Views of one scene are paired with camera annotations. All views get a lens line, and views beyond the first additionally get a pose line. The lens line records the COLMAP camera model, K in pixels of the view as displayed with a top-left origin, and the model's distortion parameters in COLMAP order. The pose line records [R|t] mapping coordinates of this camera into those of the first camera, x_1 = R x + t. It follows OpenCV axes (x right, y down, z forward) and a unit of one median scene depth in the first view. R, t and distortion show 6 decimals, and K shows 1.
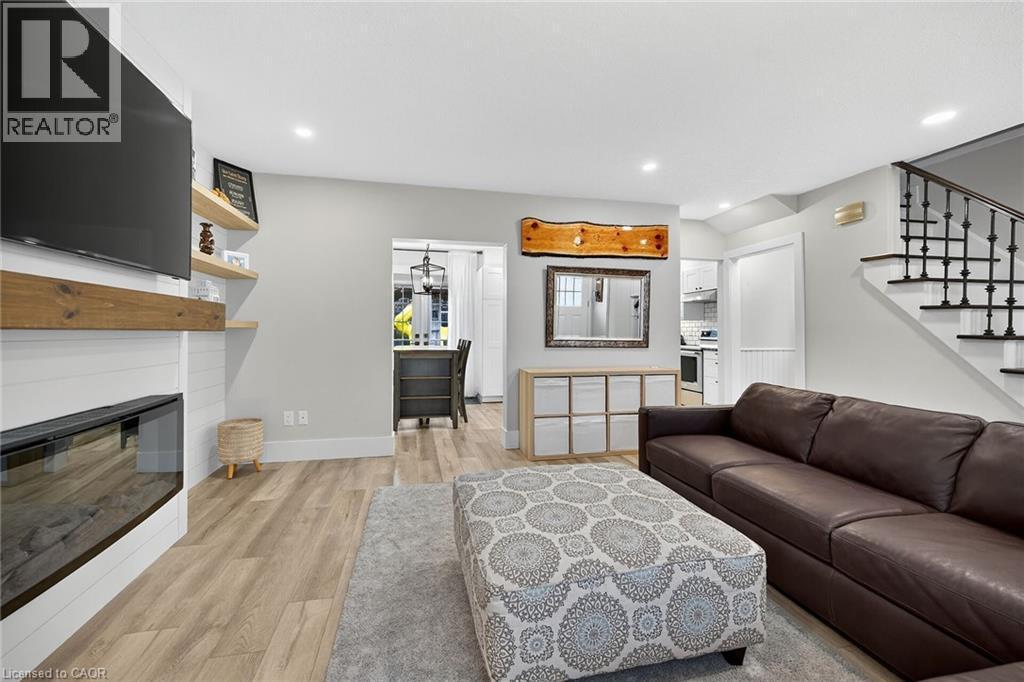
lens RADIAL K [[410.4, 0, 511.7], [0, 410.4, 332.1], [0, 0, 1]] dist [0.000572, -0.000055]
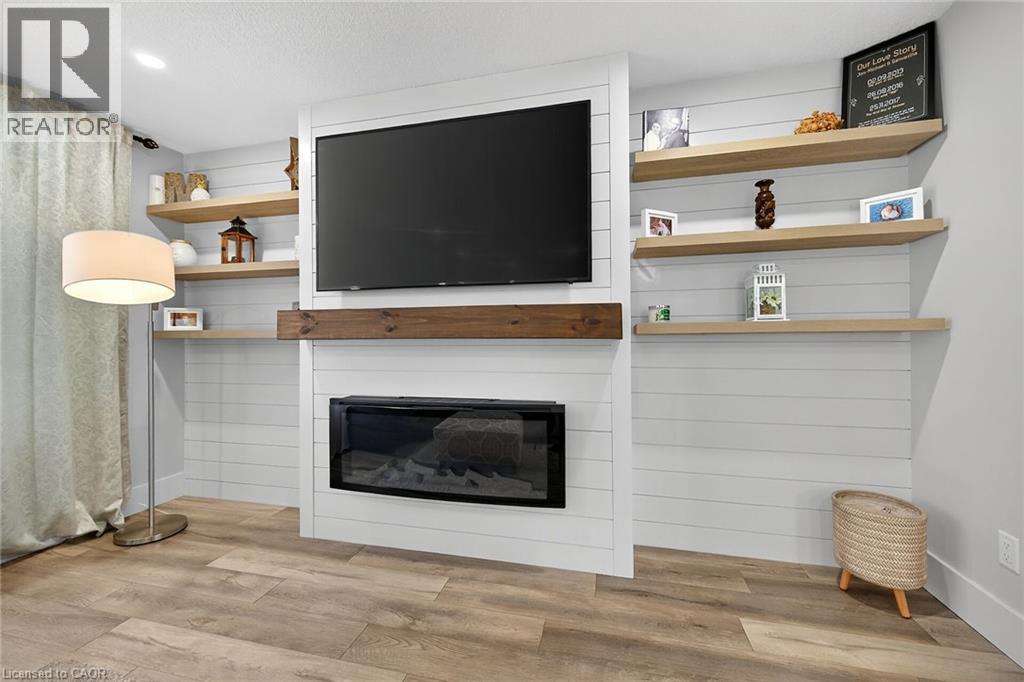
lens RADIAL K [[410.4, 0, 511.7], [0, 410.4, 332.1], [0, 0, 1]] dist [0.000572, -0.000055]
pose [[-0.449737, -0.003608, -0.893154, 0.083181], [0.002248, 0.999984, -0.005172, -0.014311], [0.893158, -0.004333, -0.449722, 1.335831]]
